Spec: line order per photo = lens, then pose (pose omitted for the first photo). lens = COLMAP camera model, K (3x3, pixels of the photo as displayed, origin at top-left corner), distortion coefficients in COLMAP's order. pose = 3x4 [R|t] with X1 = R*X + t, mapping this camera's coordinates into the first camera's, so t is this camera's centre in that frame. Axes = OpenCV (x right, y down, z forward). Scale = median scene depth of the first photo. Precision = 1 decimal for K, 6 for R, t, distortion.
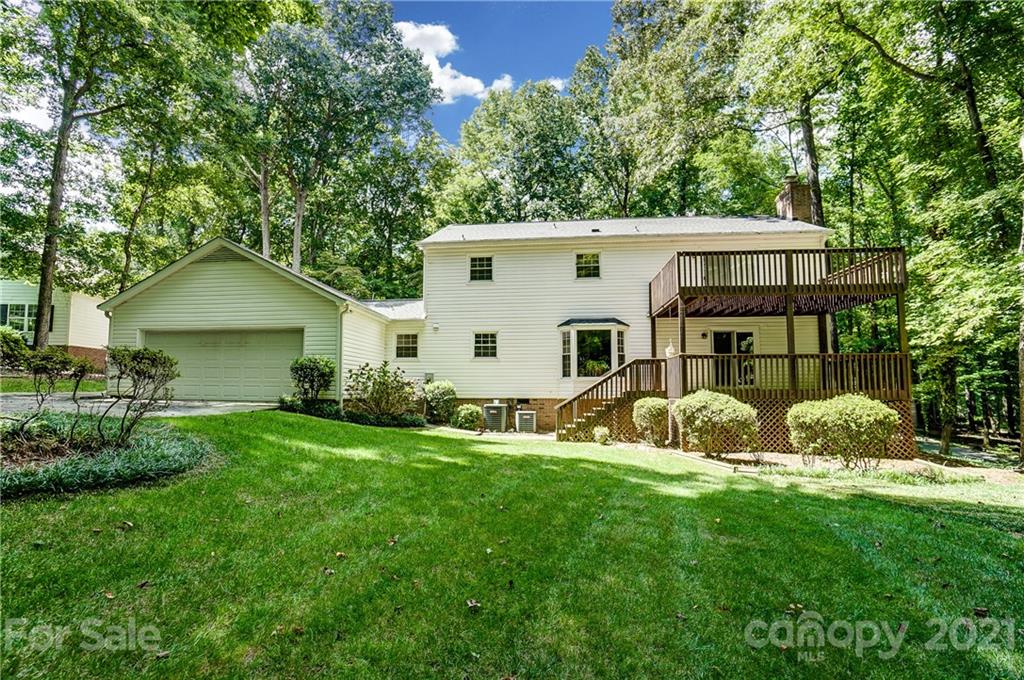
lens RADIAL K [[452.3, 0, 493.3], [0, 452.3, 358.6], [0, 0, 1]] dist [-0.048847, 0.000096]
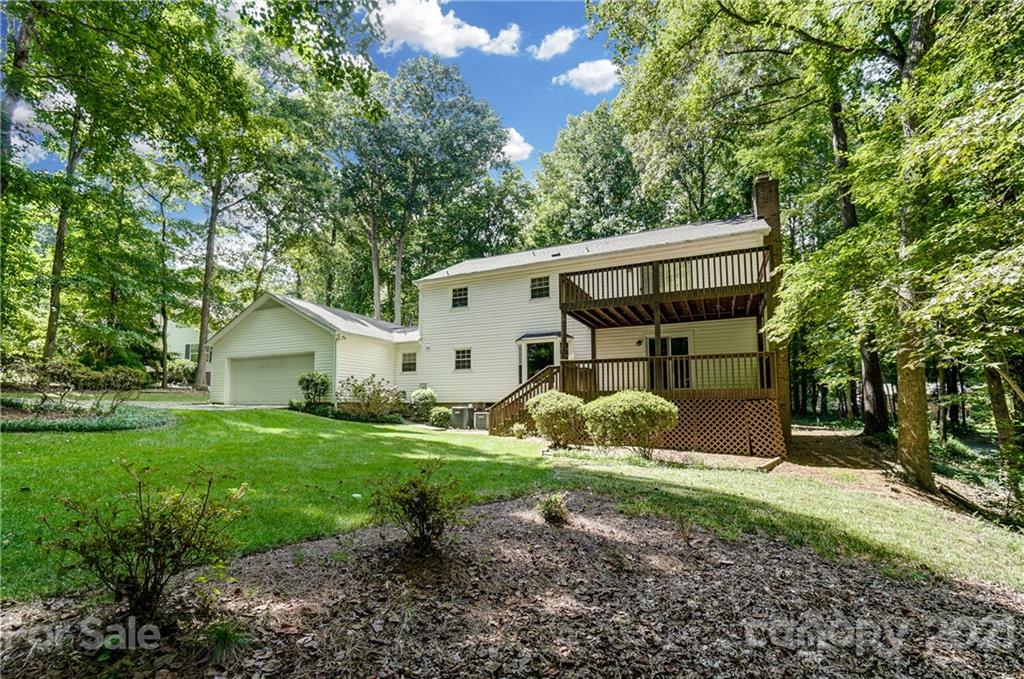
lens RADIAL K [[450.8, 0, 513.0], [0, 450.8, 360.9], [0, 0, 1]] dist [0.001743, -0.000057]
pose [[0.948233, -0.037769, -0.315322, 0.520449], [0.027826, 0.998965, -0.035975, 0.023163], [0.316354, 0.025338, 0.948303, -0.123298]]
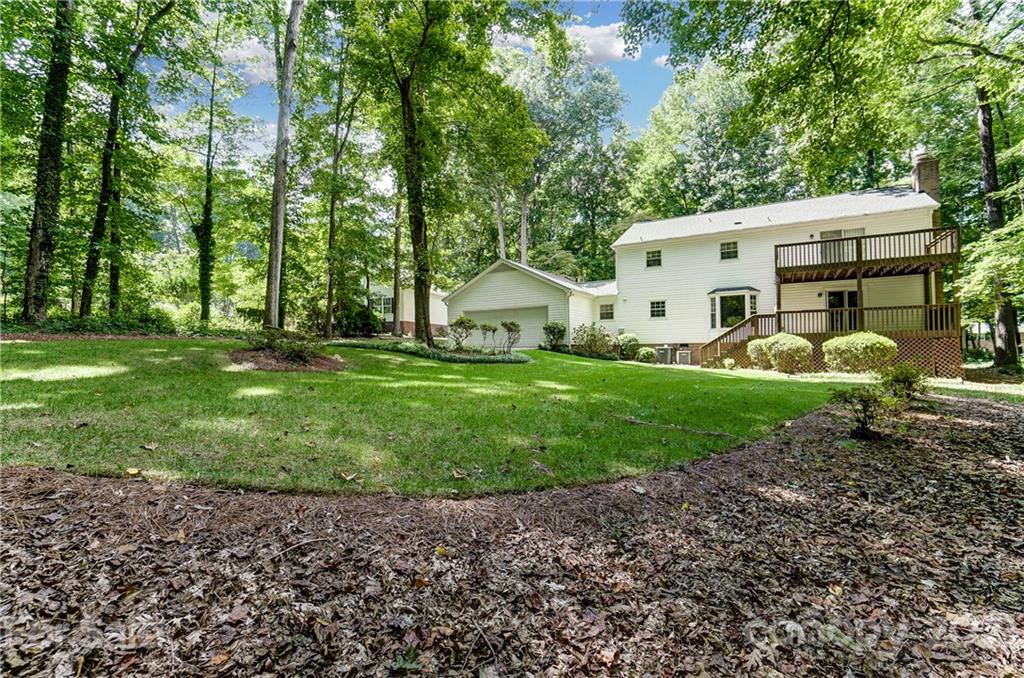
lens RADIAL K [[462.9, 0, 512.0], [0, 462.9, 339.0], [0, 0, 1]] dist [-0.055587, 0.024605]
pose [[0.916564, -0.023715, -0.399185, 0.156016], [0.041993, 0.998429, 0.037103, -0.007997], [0.397678, -0.050770, 0.916119, -0.651978]]
